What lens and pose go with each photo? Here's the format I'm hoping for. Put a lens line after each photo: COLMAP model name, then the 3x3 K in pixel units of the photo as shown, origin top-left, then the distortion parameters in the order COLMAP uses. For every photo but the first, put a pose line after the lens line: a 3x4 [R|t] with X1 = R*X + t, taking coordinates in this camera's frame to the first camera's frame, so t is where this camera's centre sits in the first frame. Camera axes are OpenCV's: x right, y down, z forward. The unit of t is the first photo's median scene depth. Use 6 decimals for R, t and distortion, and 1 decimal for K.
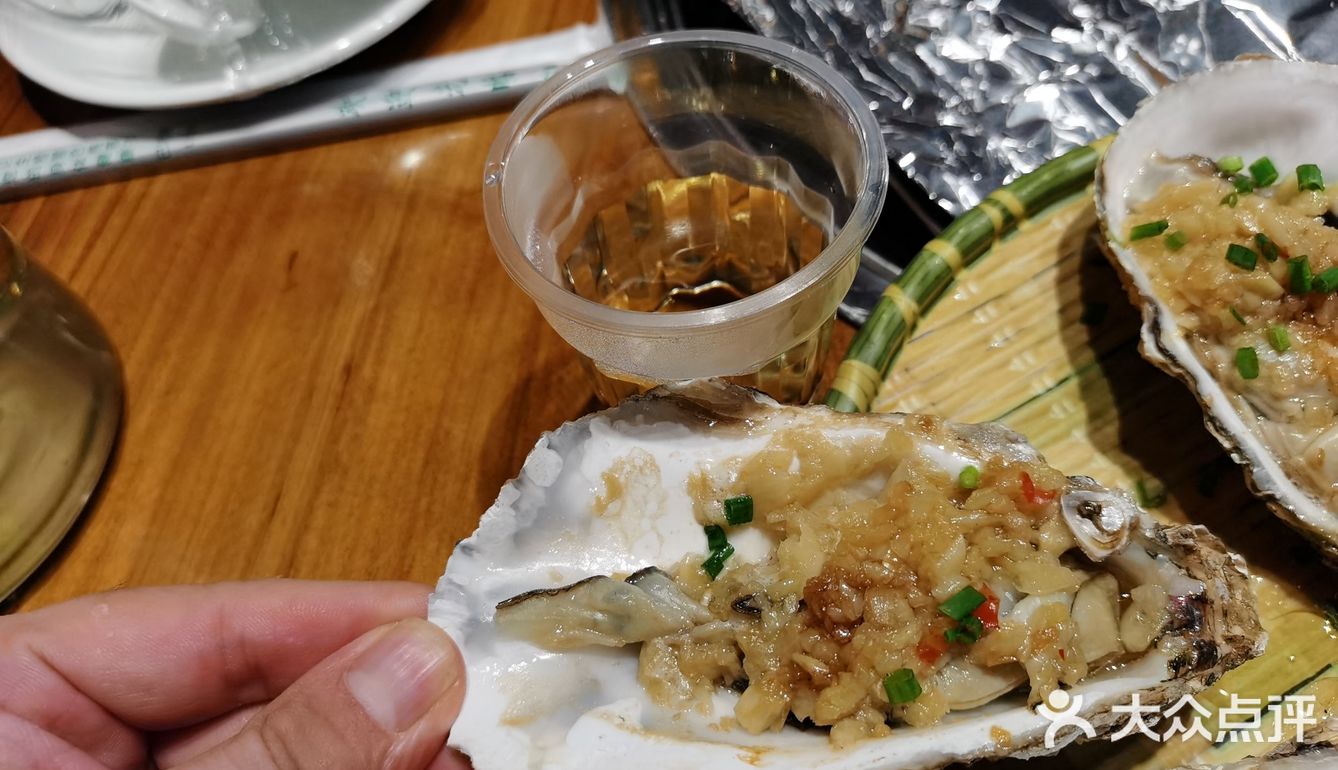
lens RADIAL K [[1015.2, 0, 669.0], [0, 1015.2, 385.0], [0, 0, 1]] dist [-0.002002, -0.001253]
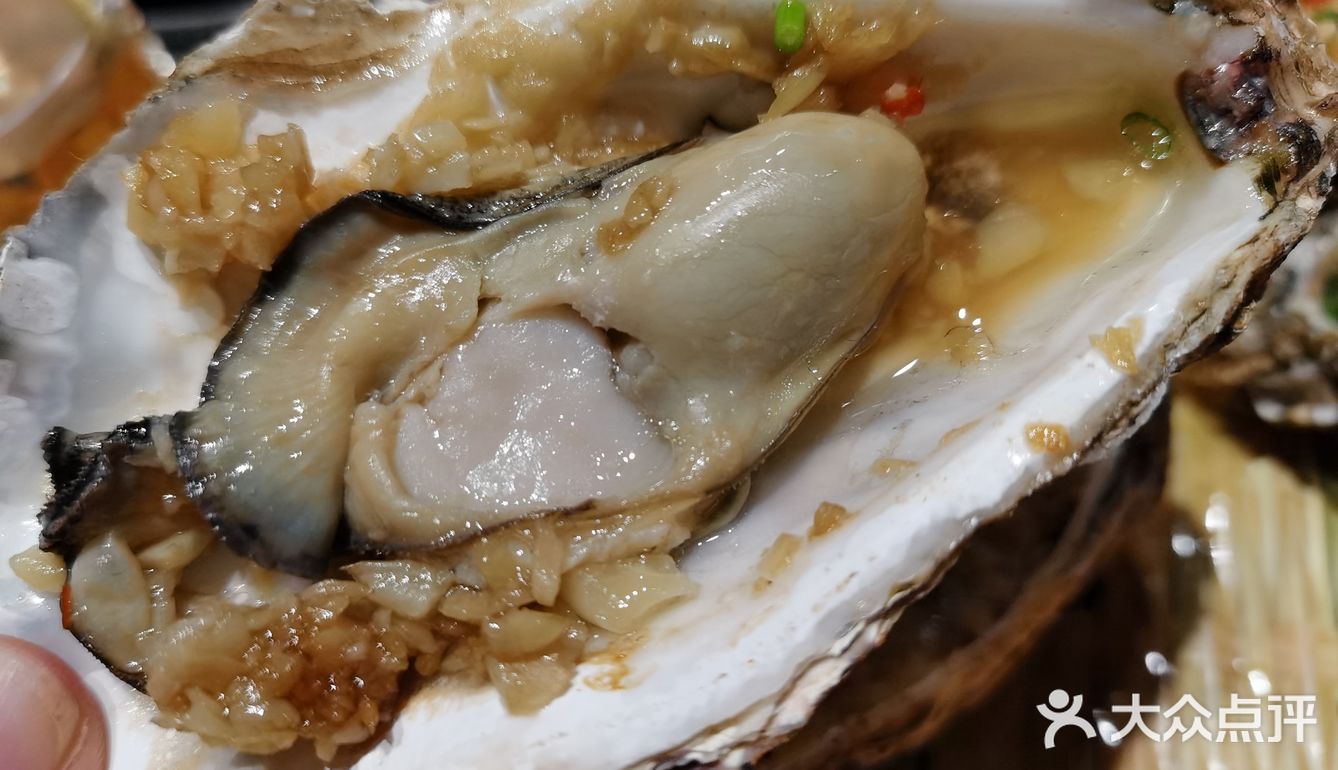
lens RADIAL K [[1015.2, 0, 669.0], [0, 1015.2, 385.0], [0, 0, 1]] dist [-0.002002, -0.001253]
pose [[0.910946, -0.397616, 0.109907, 0.103197], [0.354589, 0.890861, 0.283960, 0.104089], [-0.210819, -0.219700, 0.952516, 0.524754]]
